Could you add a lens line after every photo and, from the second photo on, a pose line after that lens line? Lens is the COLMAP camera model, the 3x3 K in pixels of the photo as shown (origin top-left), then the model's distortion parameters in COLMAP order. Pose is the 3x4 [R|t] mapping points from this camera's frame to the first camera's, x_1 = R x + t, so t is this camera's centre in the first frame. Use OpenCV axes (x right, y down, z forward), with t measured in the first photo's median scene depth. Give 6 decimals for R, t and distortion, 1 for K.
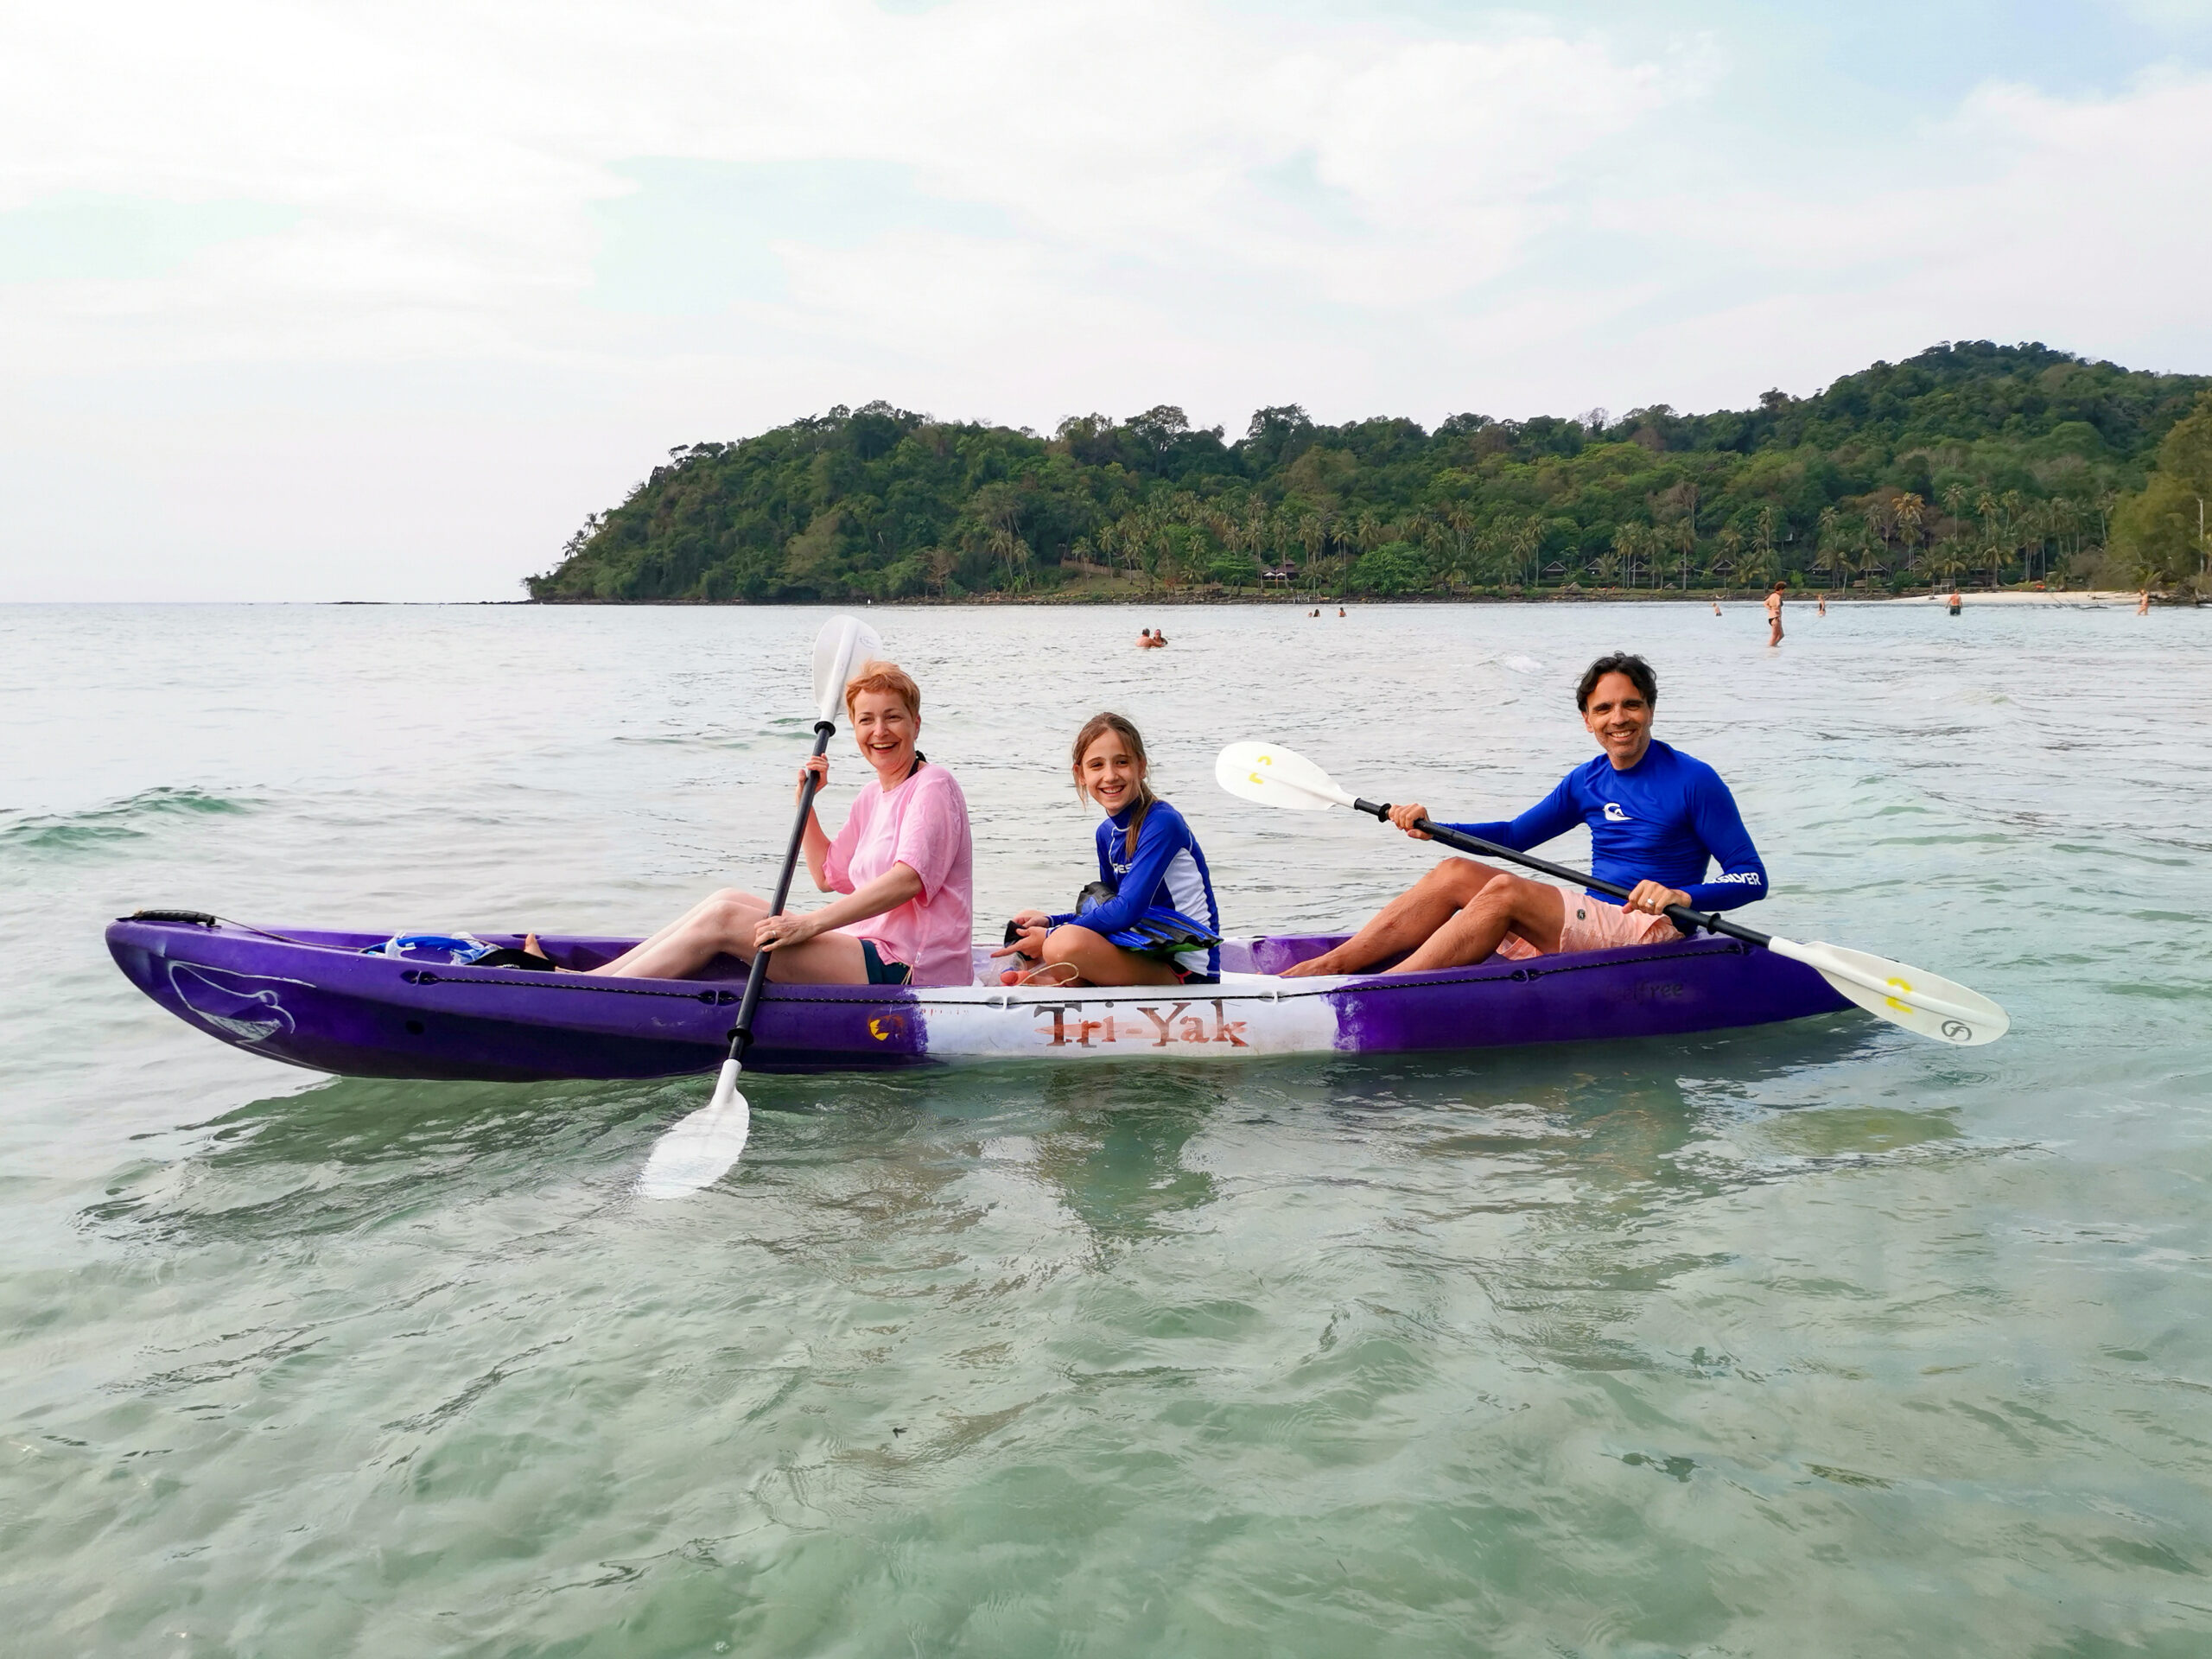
lens RADIAL K [[1822.8, 0, 1106.6], [0, 1822.8, 834.4], [0, 0, 1]] dist [0.020522, 0.002033]
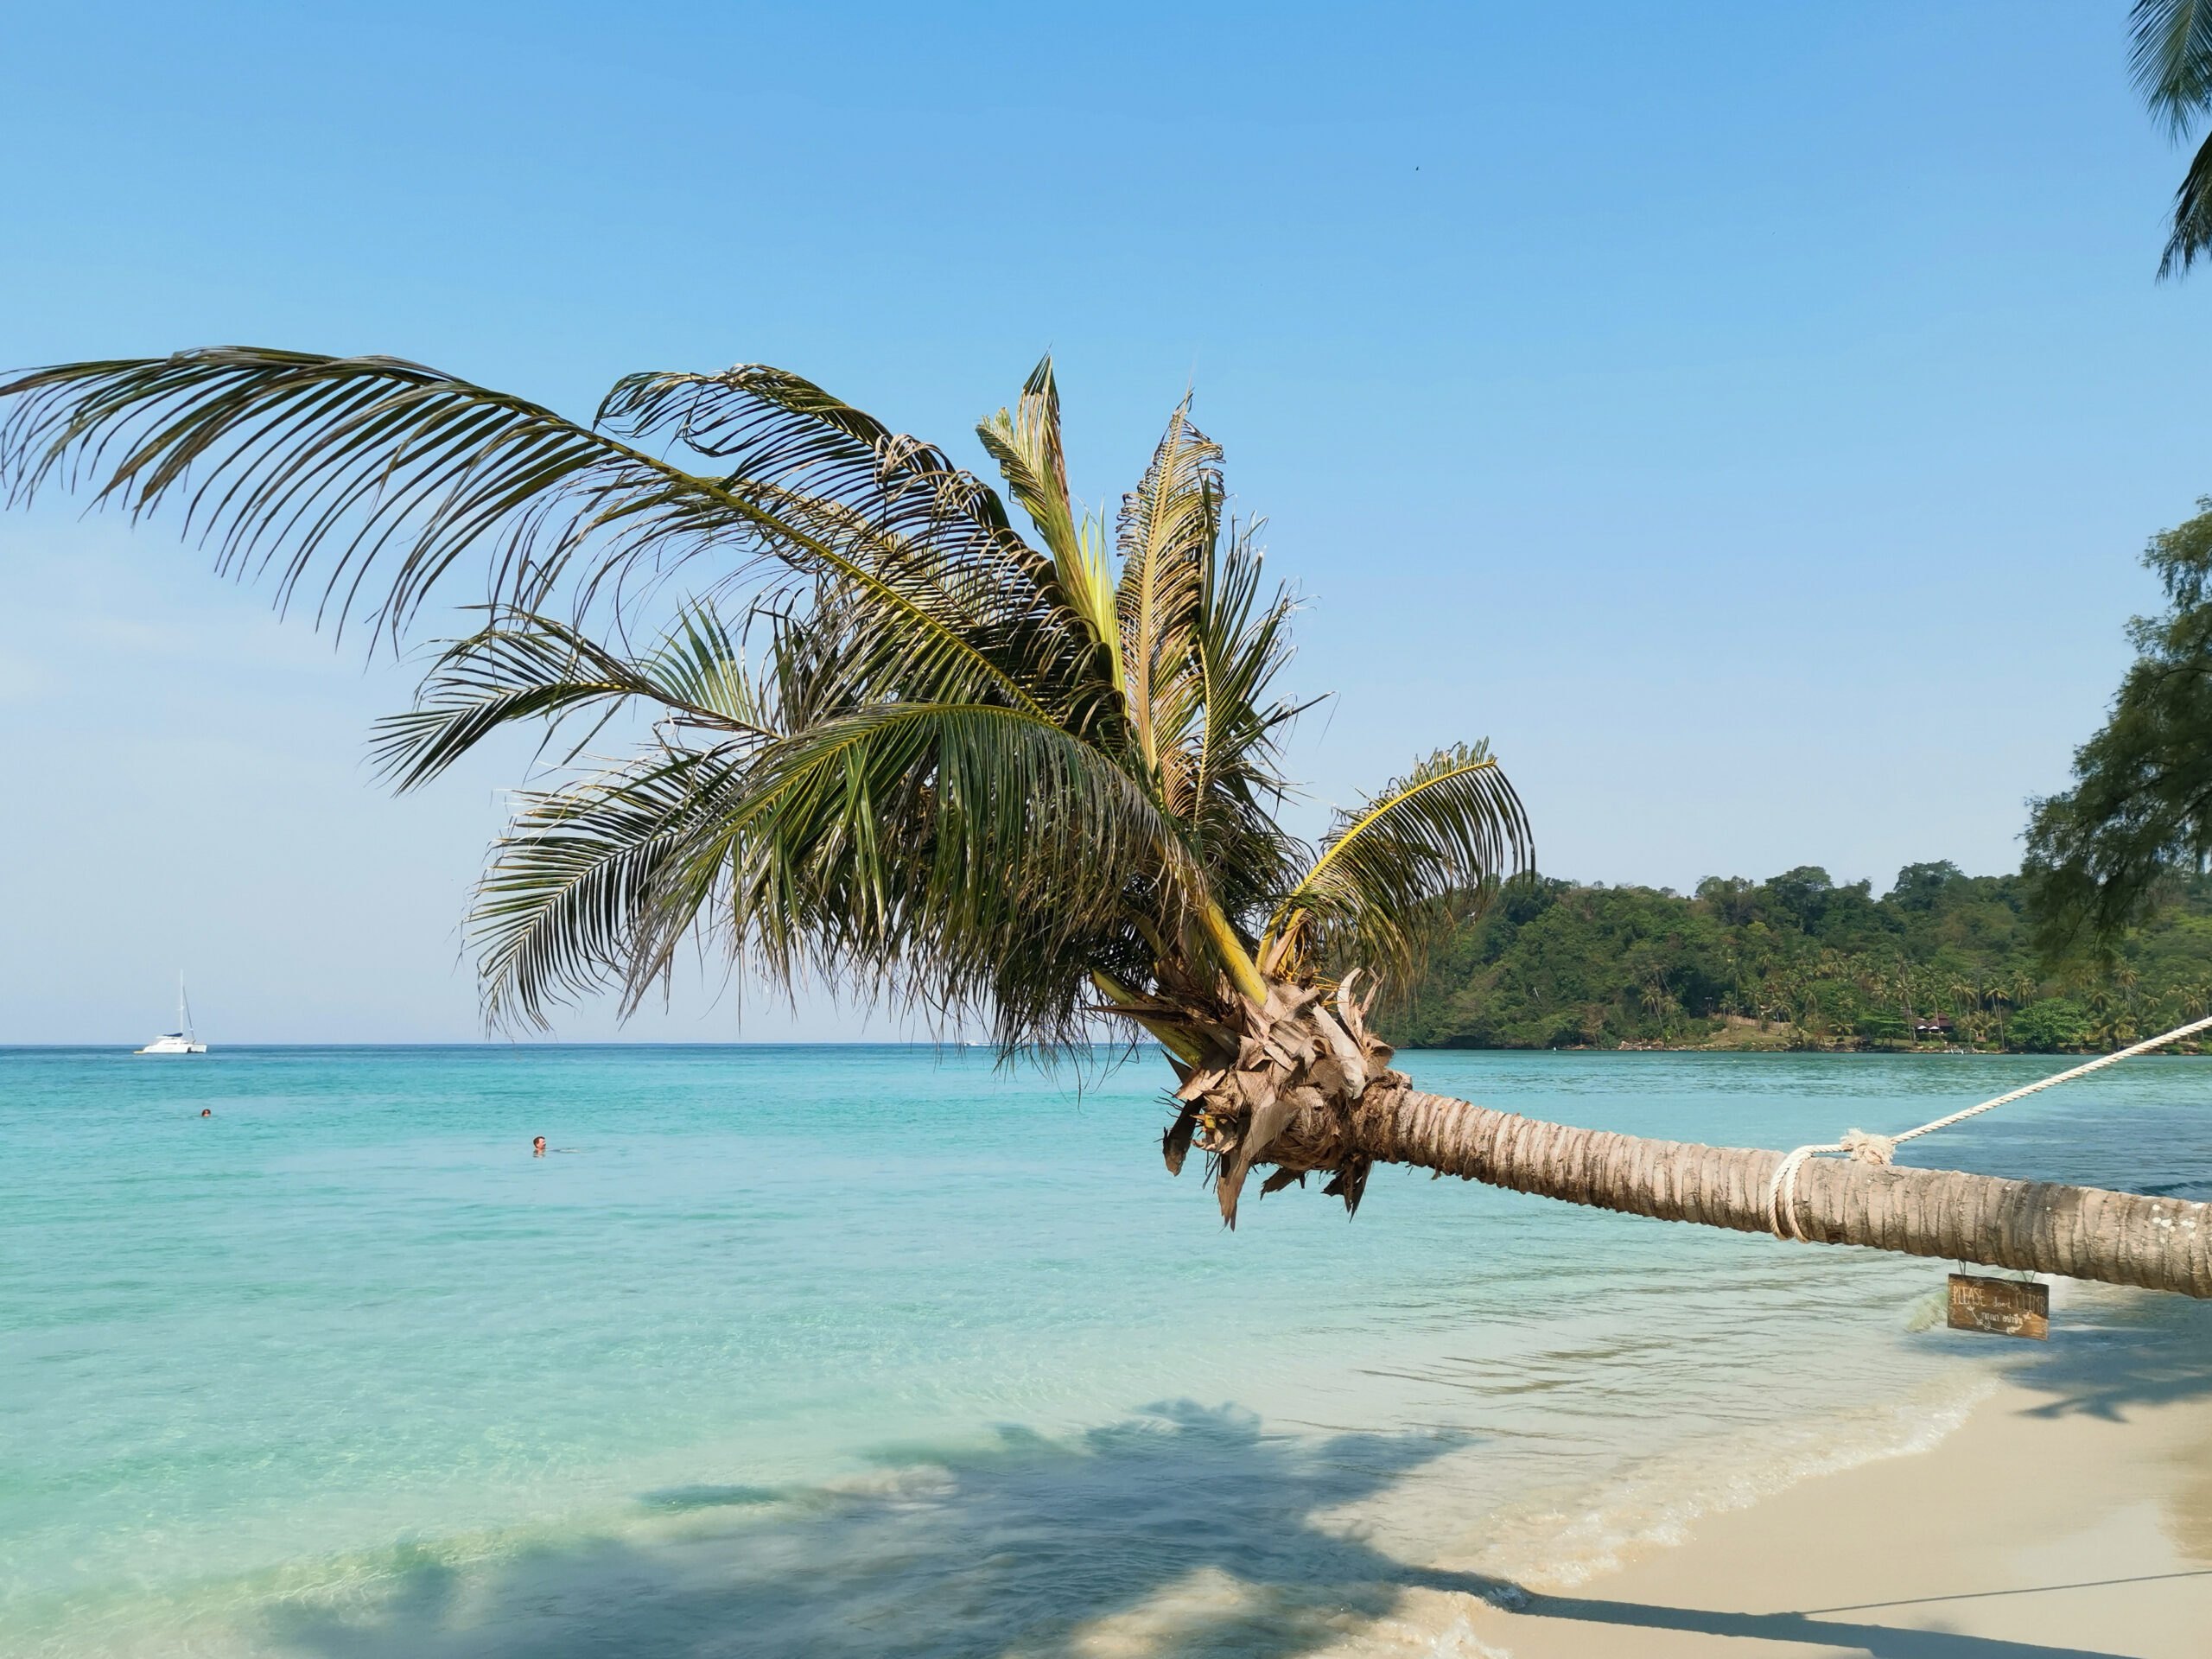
lens RADIAL K [[1822.8, 0, 1098.4], [0, 1822.8, 832.7], [0, 0, 1]] dist [0.020522, 0.002033]
pose [[0.943072, -0.030050, -0.331229, -0.003573], [-0.051291, 0.970855, -0.234113, 0.015980], [0.328610, 0.237775, 0.914045, -0.119716]]
